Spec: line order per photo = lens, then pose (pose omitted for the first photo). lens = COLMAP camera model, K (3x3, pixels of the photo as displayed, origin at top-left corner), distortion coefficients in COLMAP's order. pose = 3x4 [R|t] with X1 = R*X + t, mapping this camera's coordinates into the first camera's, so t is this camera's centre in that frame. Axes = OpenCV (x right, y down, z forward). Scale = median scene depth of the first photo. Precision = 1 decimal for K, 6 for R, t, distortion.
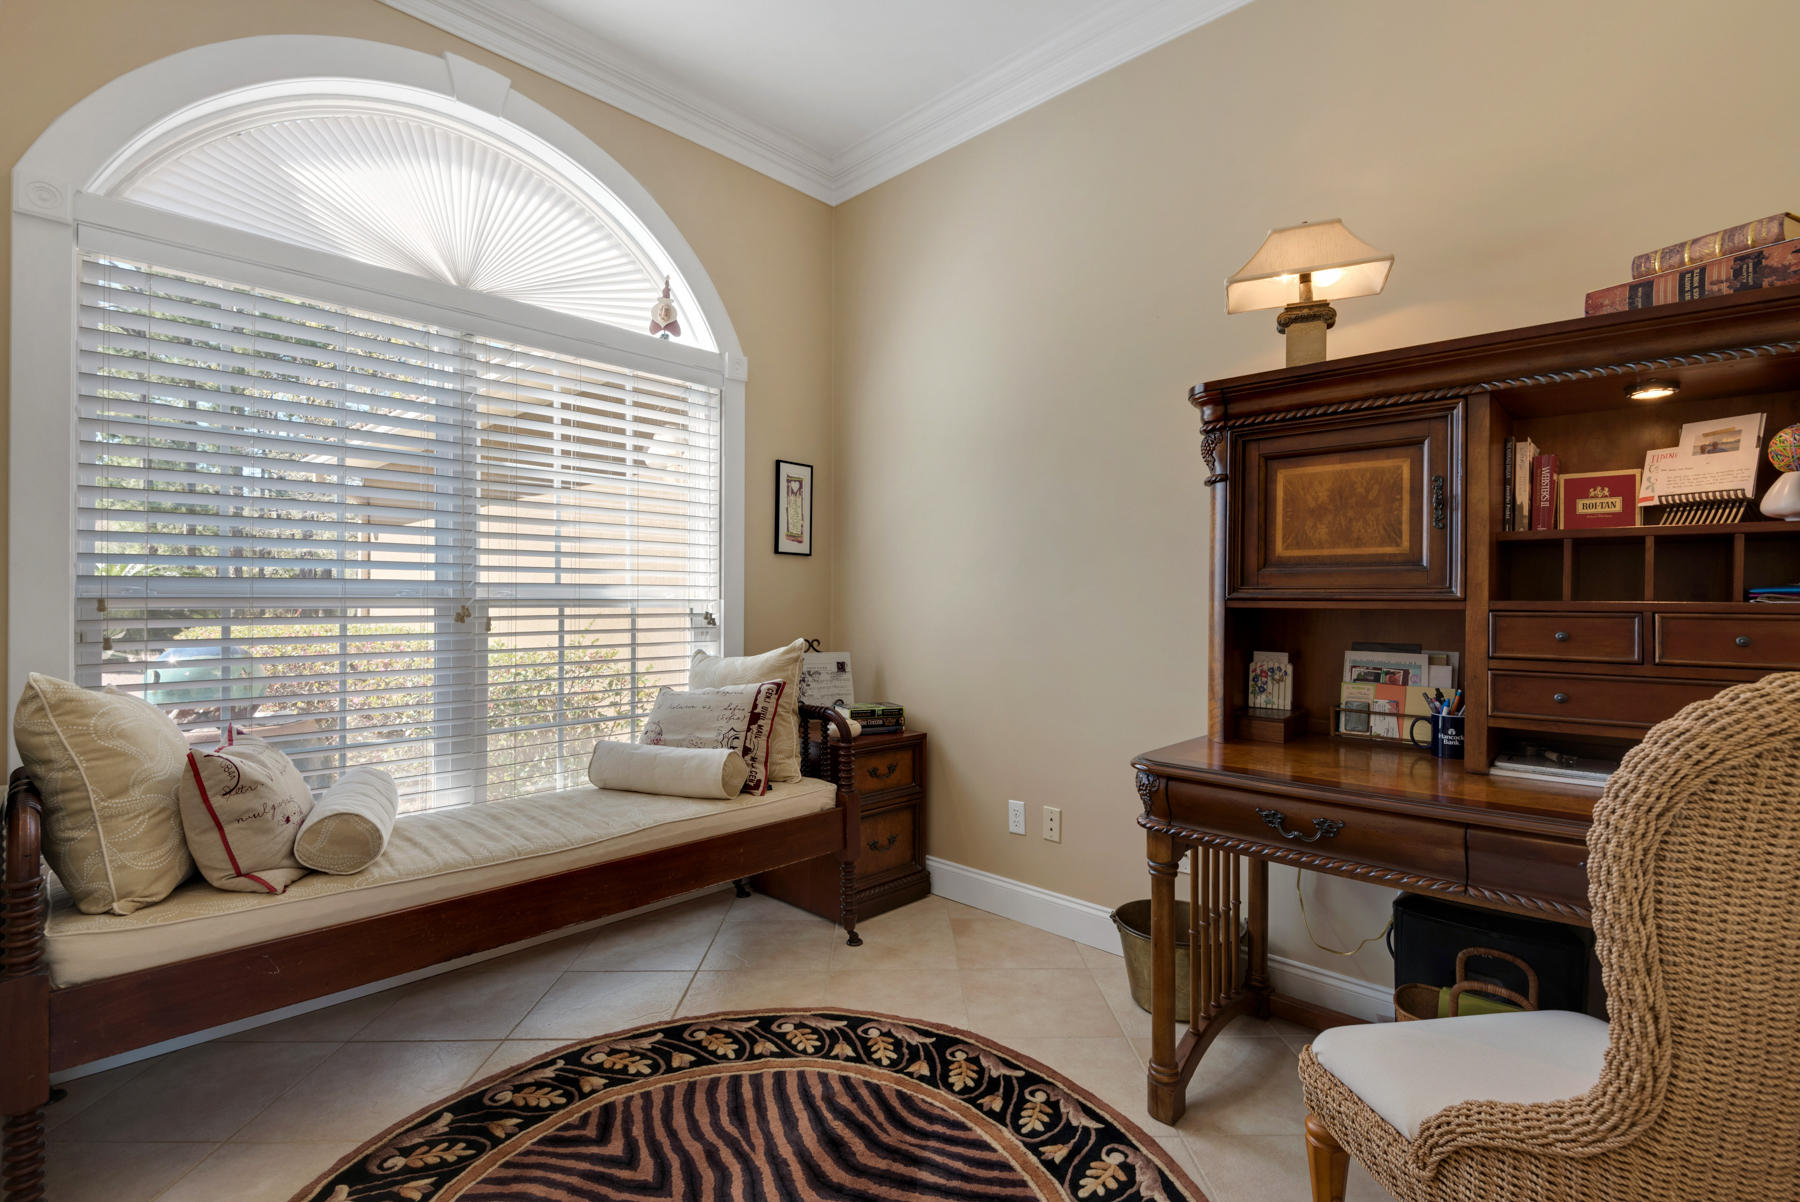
lens RADIAL K [[856.2, 0, 907.9], [0, 856.2, 592.2], [0, 0, 1]] dist [0.001961, -0.007741]
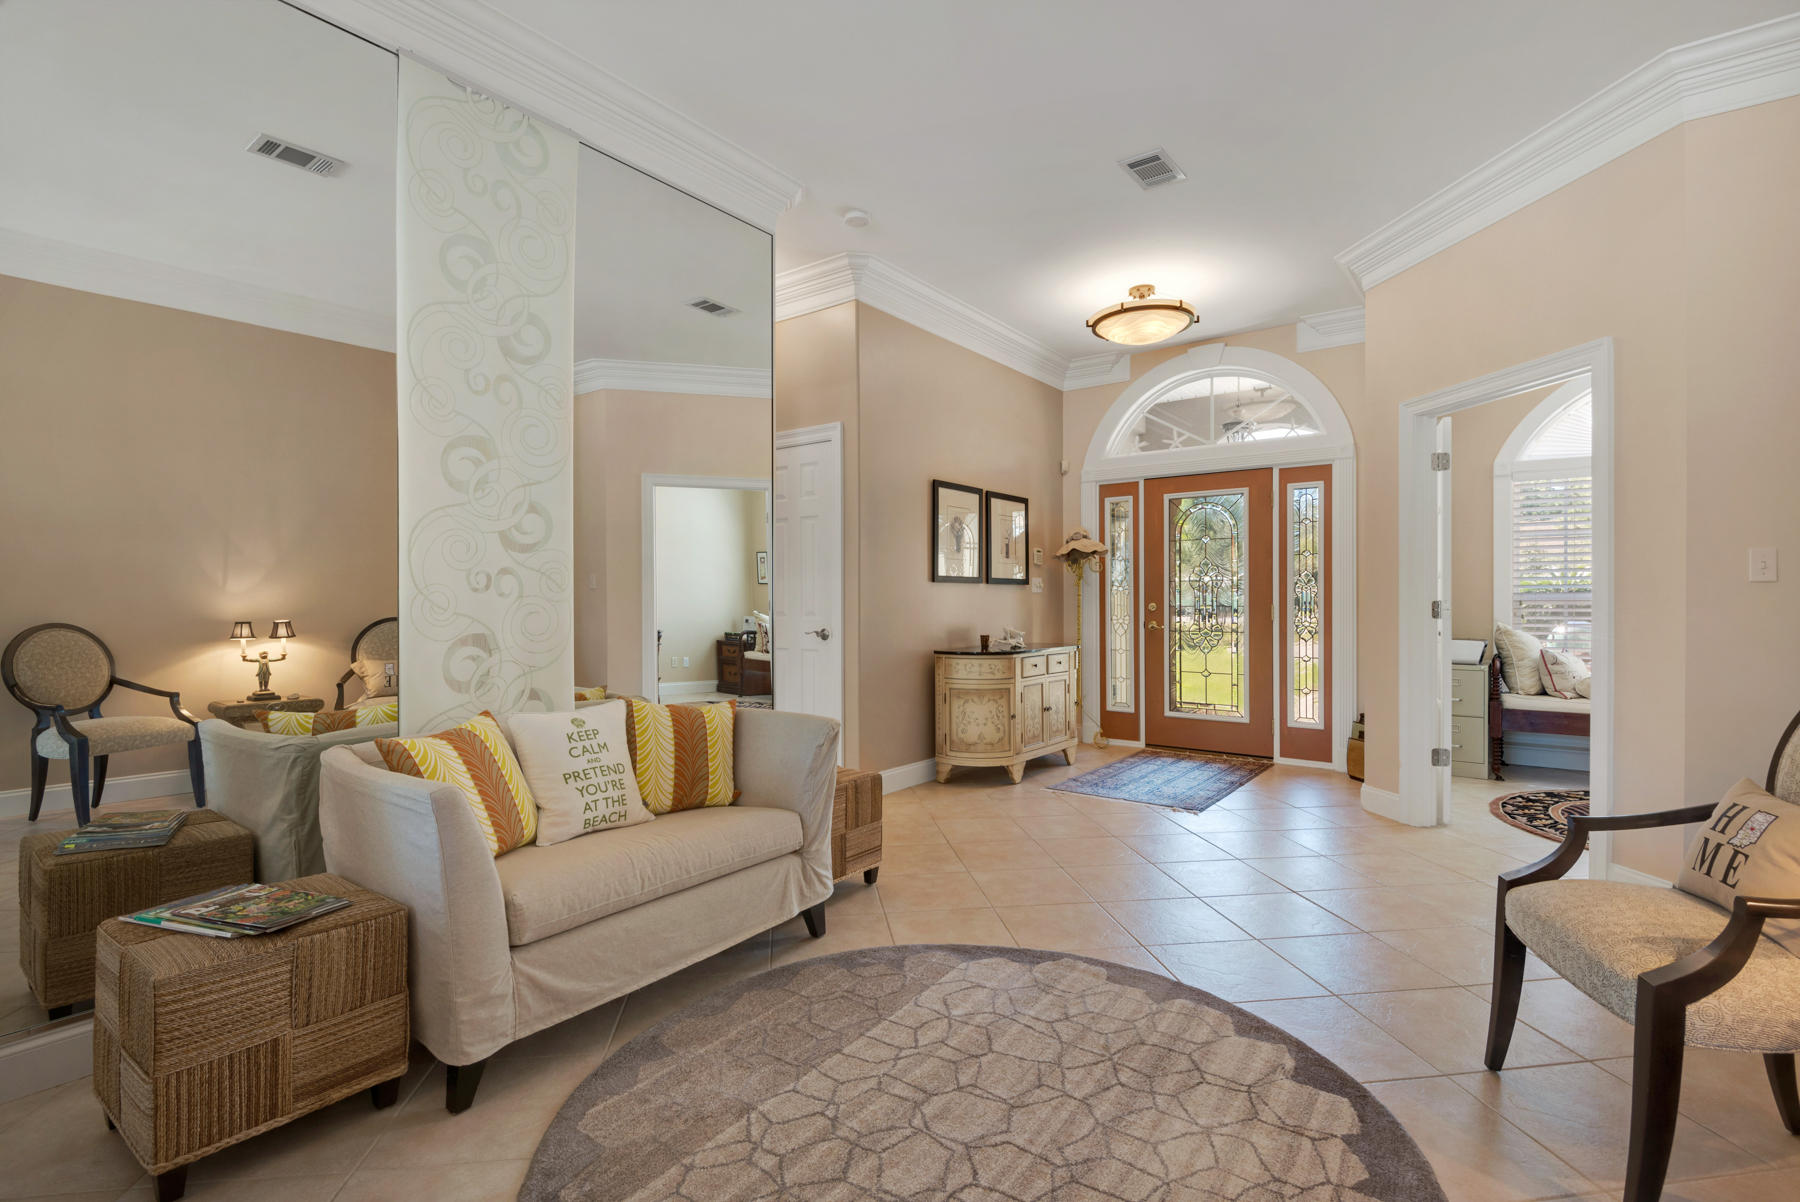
lens RADIAL K [[856.2, 0, 918.7], [0, 856.2, 596.8], [0, 0, 1]] dist [0.001961, -0.007741]
pose [[0.124503, -0.006847, -0.992196, 2.015047], [0.011291, 0.999921, -0.005484, -0.014819], [0.992155, -0.010520, 0.124570, -1.675548]]
